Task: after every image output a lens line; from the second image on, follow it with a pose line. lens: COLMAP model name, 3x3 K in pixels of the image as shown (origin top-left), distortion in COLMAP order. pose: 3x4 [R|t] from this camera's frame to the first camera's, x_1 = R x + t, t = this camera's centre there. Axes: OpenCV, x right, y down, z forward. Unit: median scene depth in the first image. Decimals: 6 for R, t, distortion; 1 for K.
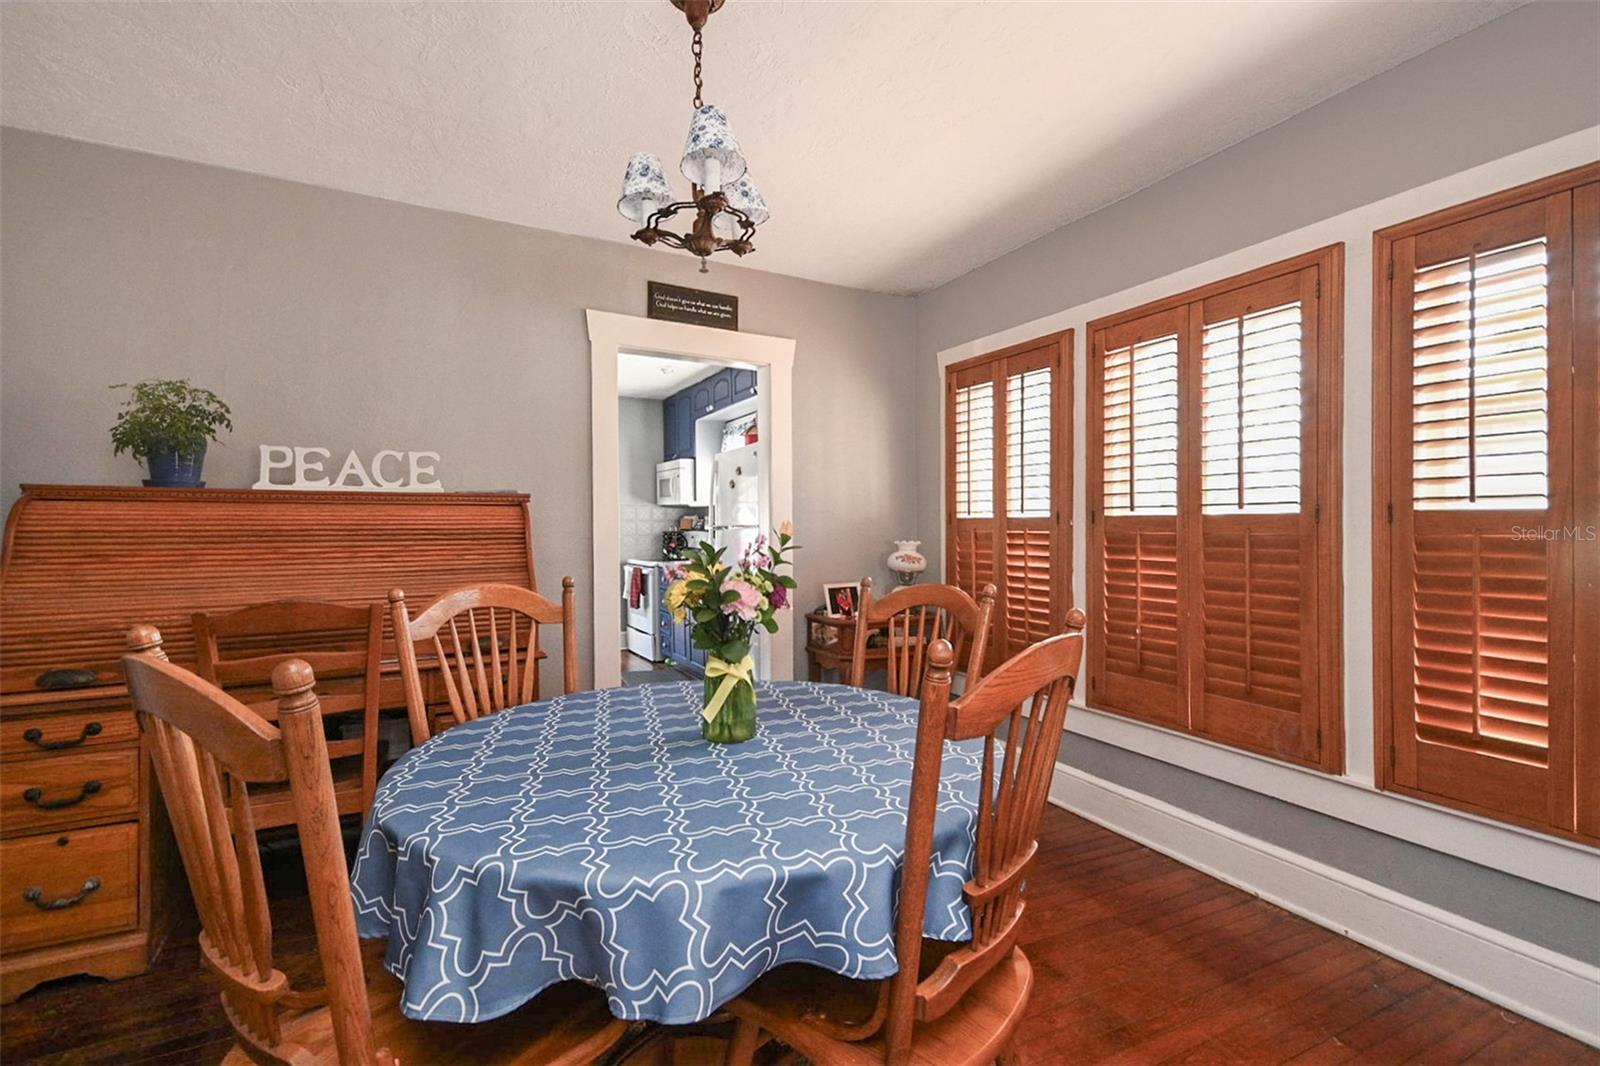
lens RADIAL K [[670.1, 0, 800.0], [0, 670.1, 533.0], [0, 0, 1]] dist [-0.000012, -0.000022]
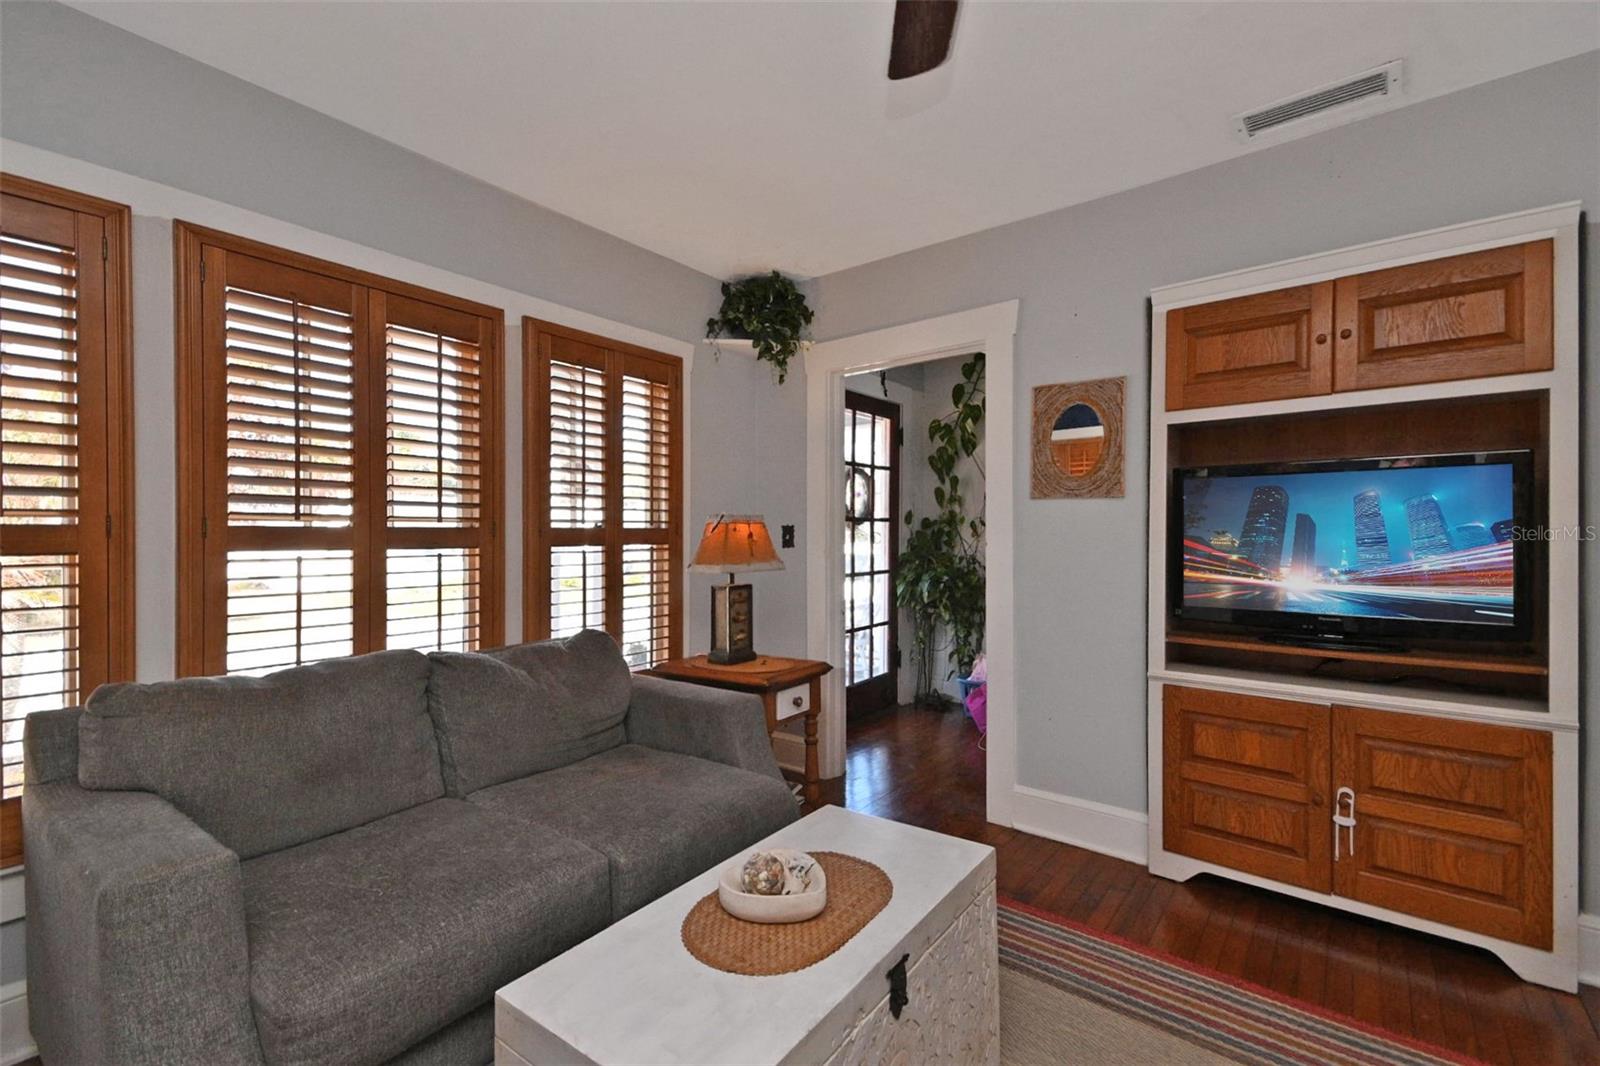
lens RADIAL K [[670.1, 0, 800.0], [0, 670.1, 533.0], [0, 0, 1]] dist [-0.000012, -0.000022]
pose [[-0.396824, 0.009745, 0.917843, -0.492271], [0.012470, 0.999909, -0.005225, -0.007780], [-0.917810, 0.009372, -0.396909, 0.902470]]
